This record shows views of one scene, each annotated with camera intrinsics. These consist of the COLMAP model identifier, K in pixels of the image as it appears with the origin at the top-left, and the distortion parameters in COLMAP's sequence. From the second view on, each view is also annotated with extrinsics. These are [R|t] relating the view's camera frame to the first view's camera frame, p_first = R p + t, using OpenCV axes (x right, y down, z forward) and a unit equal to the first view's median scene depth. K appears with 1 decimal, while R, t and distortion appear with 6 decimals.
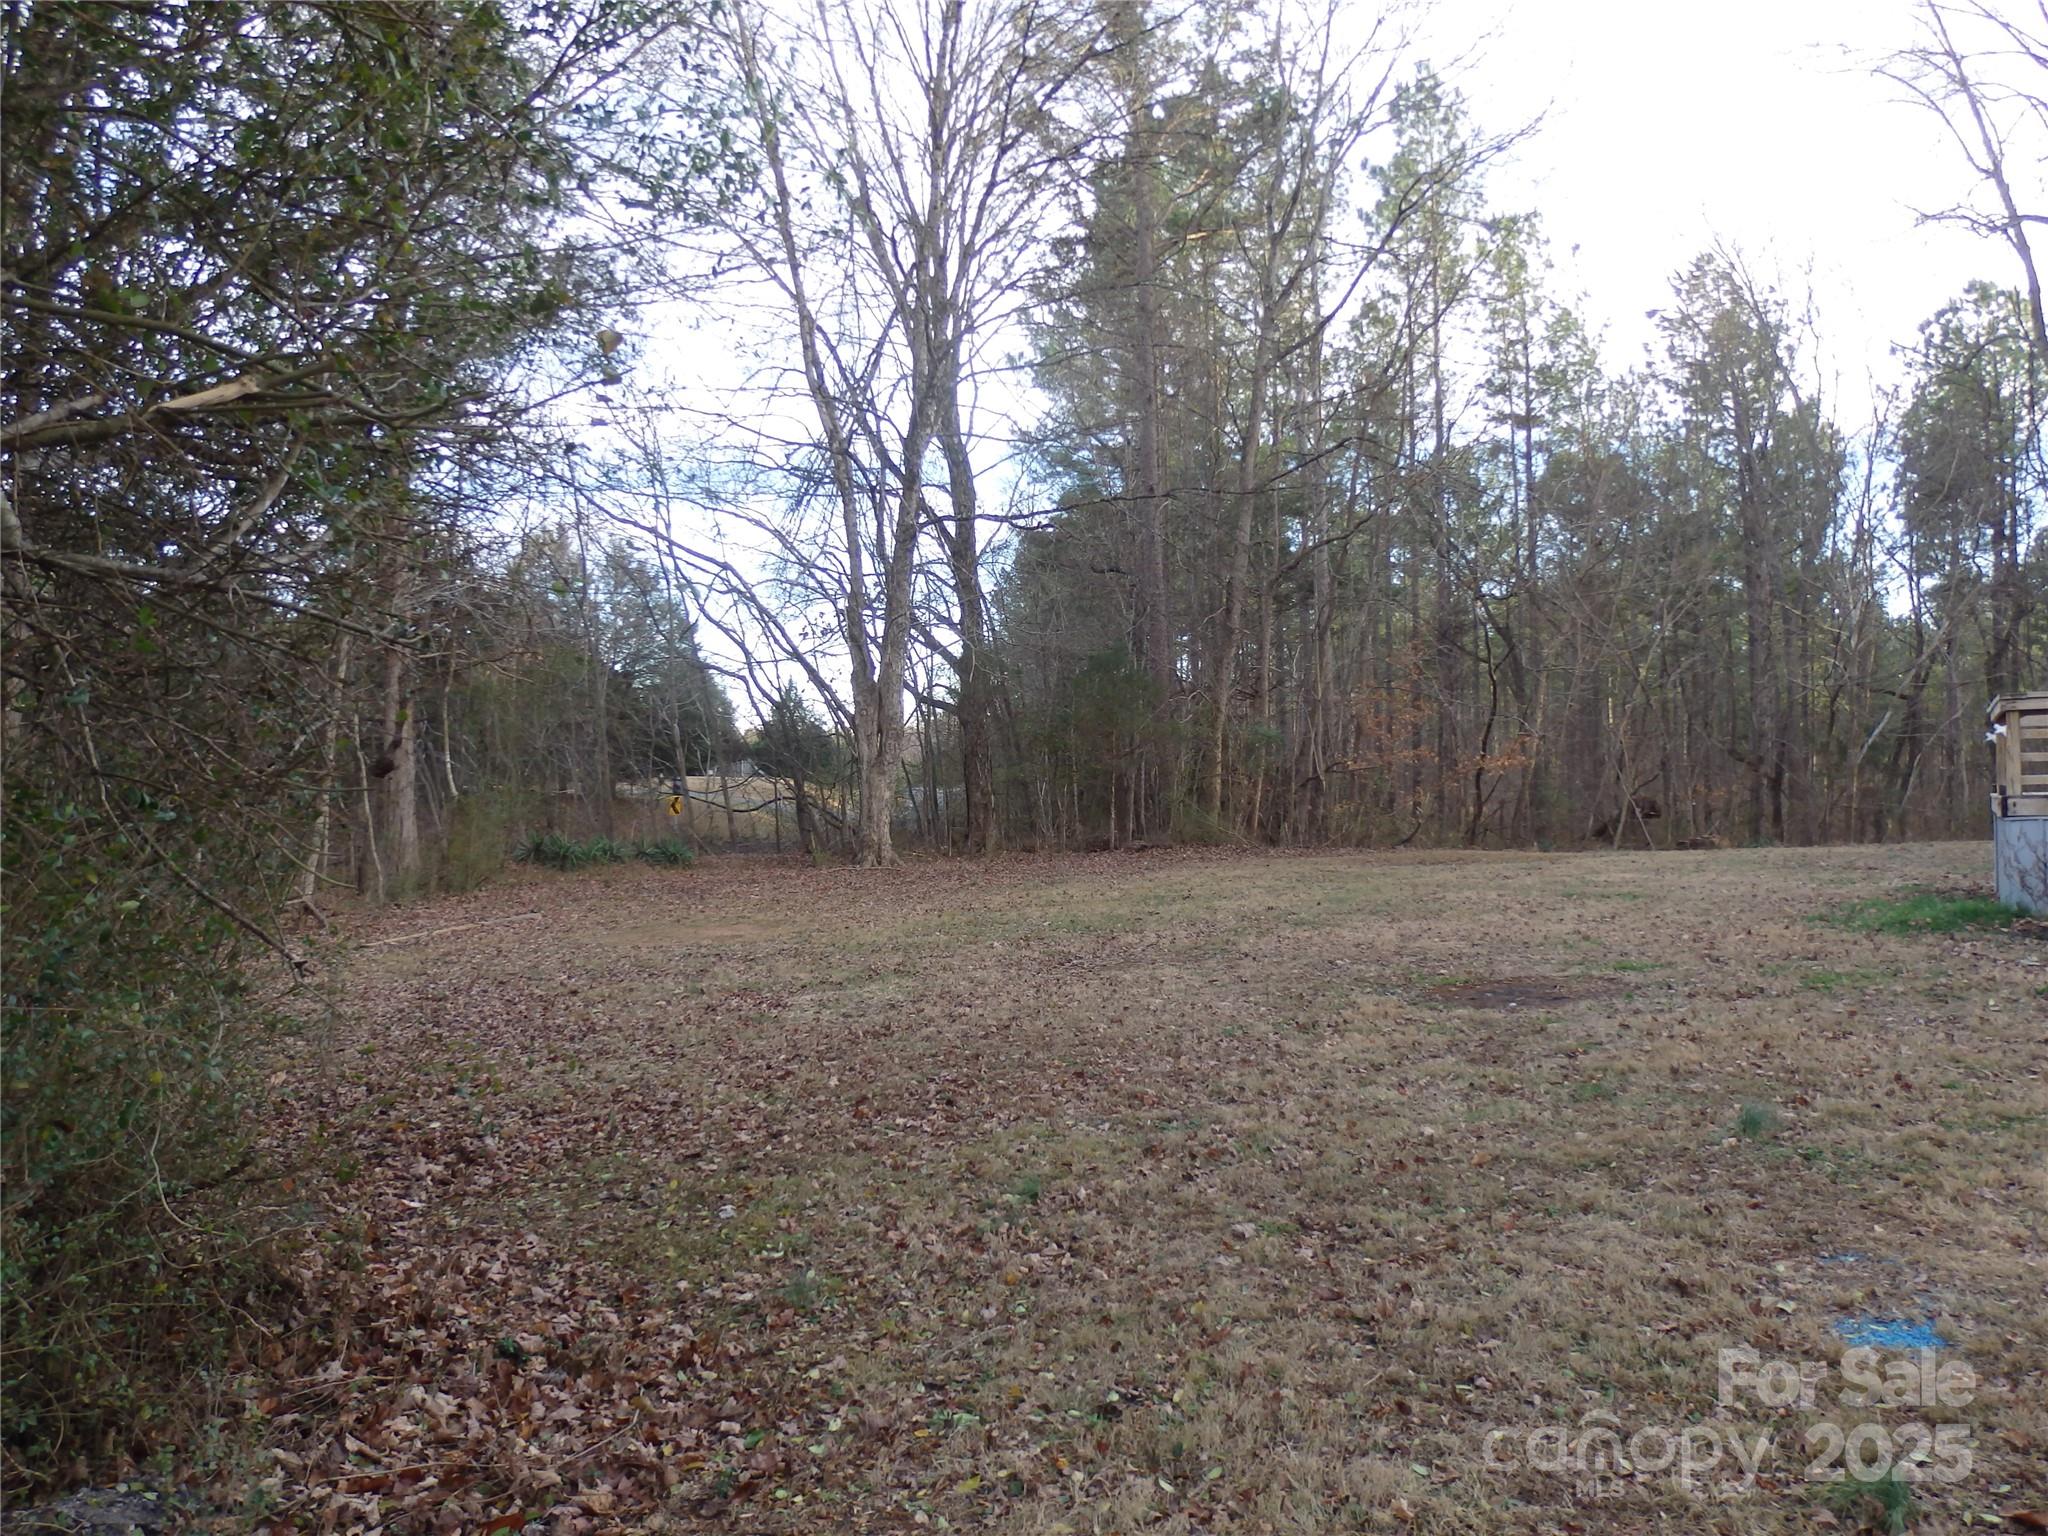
lens RADIAL K [[1523.7, 0, 1029.8], [0, 1523.7, 776.7], [0, 0, 1]] dist [0.007962, 0.004836]
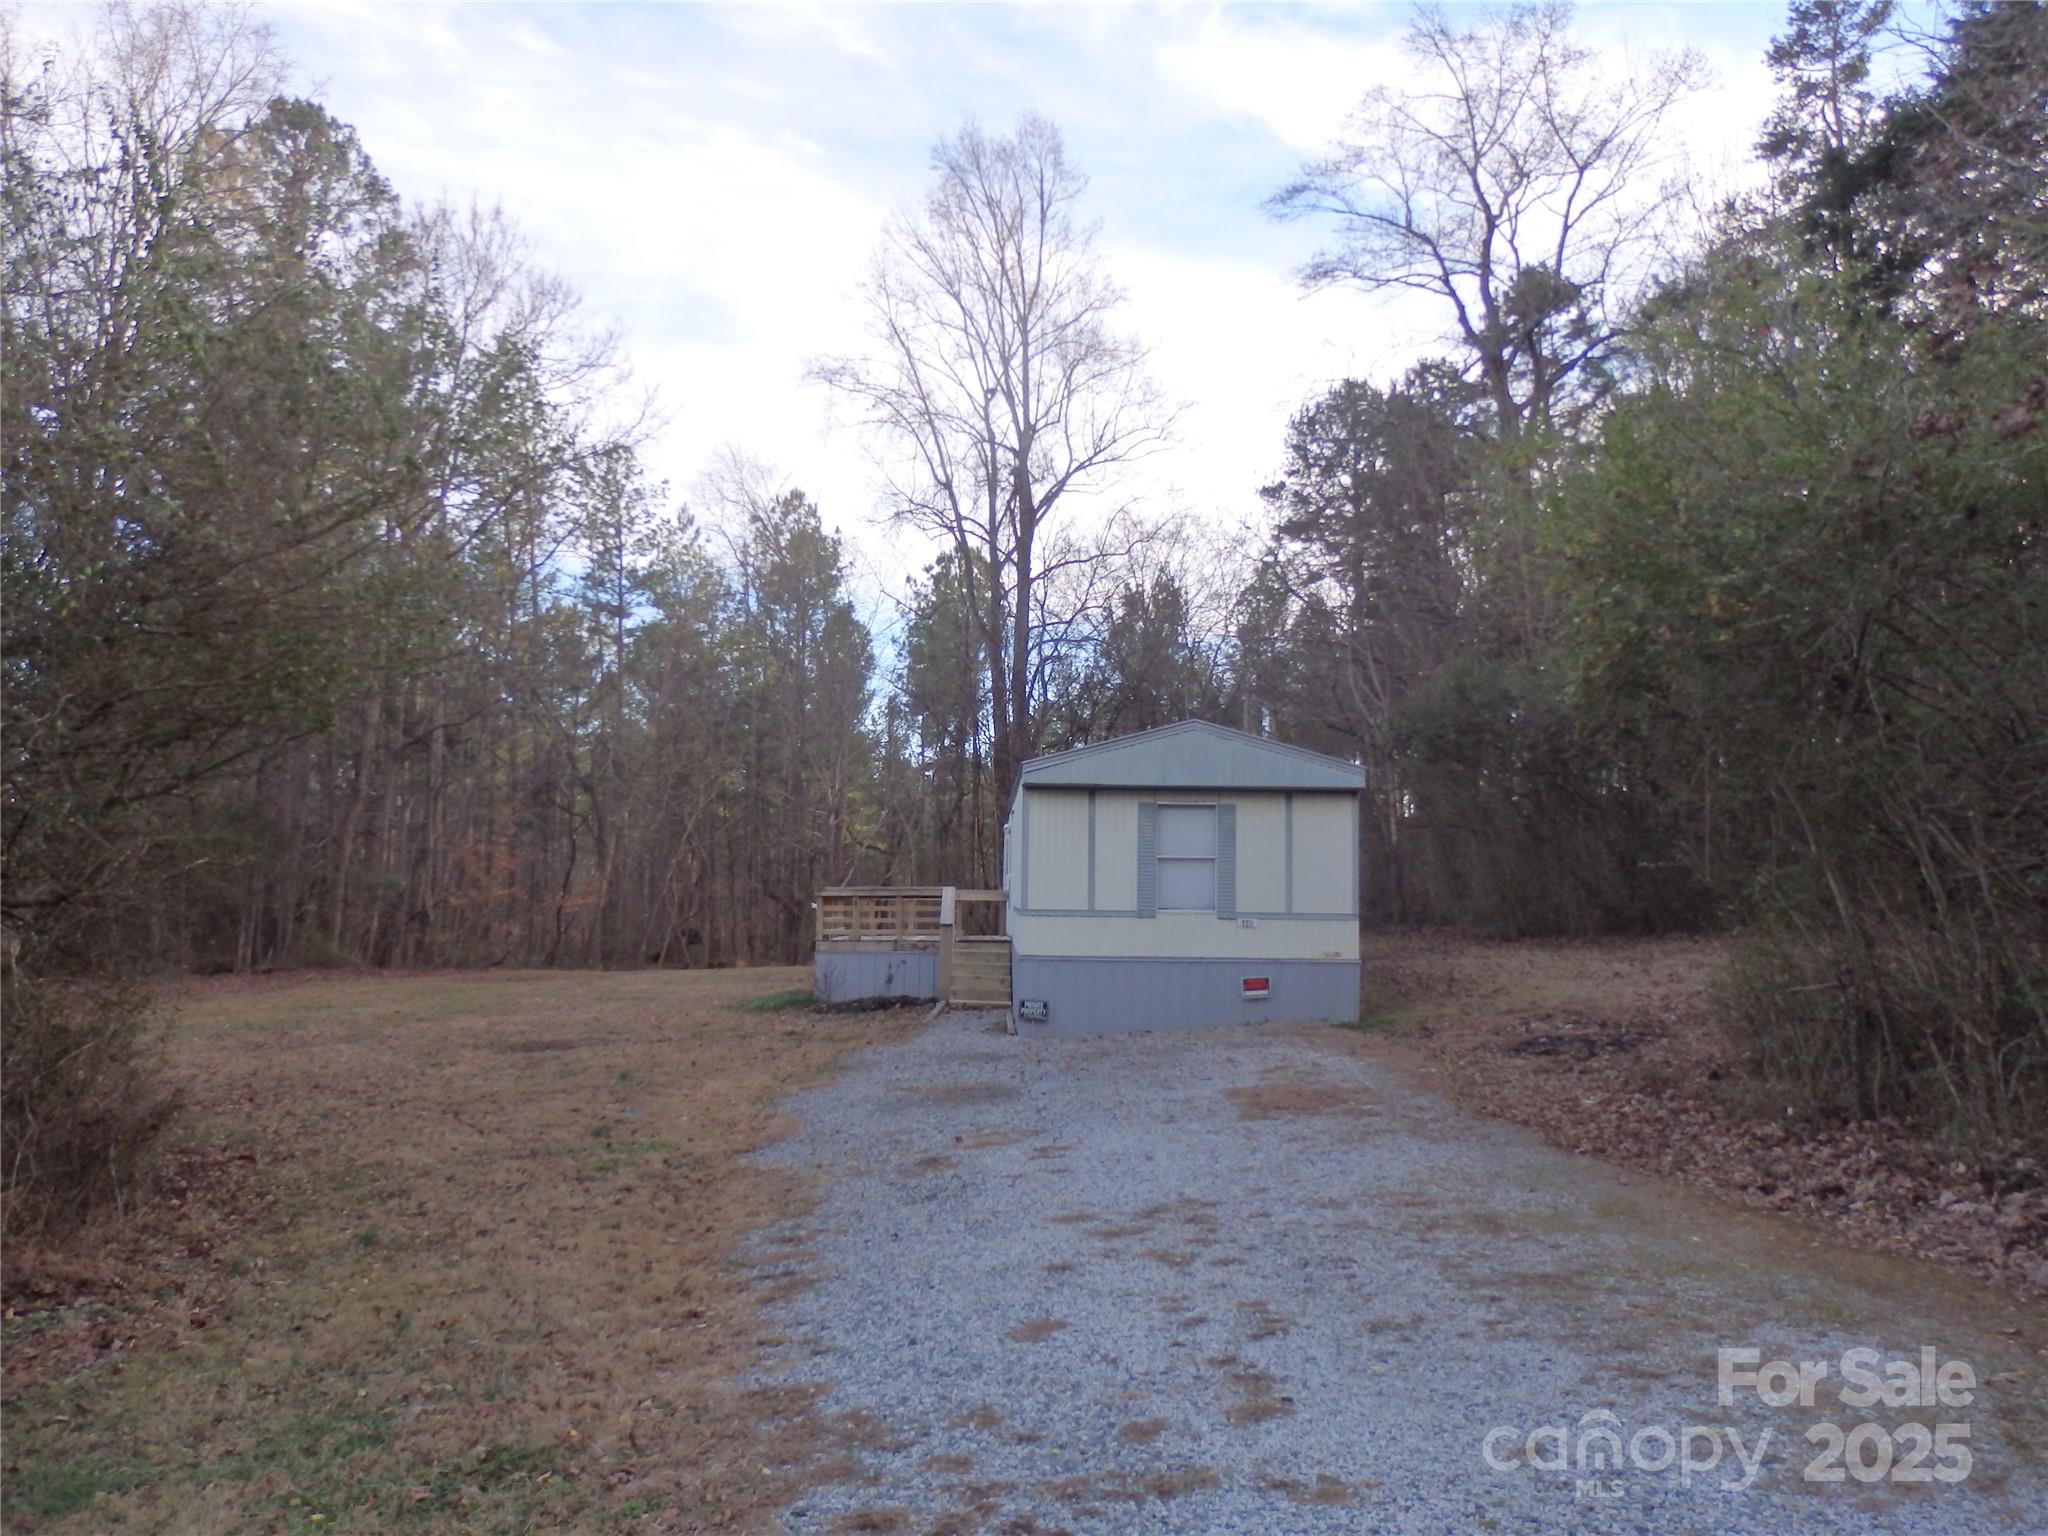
lens RADIAL K [[1523.7, 0, 1029.8], [0, 1523.7, 776.7], [0, 0, 1]] dist [0.007962, 0.004836]
pose [[0.840061, 0.062106, 0.538926, -0.067133], [-0.019917, 0.996286, -0.083766, -0.013579], [-0.542126, 0.059635, 0.838178, -0.280714]]
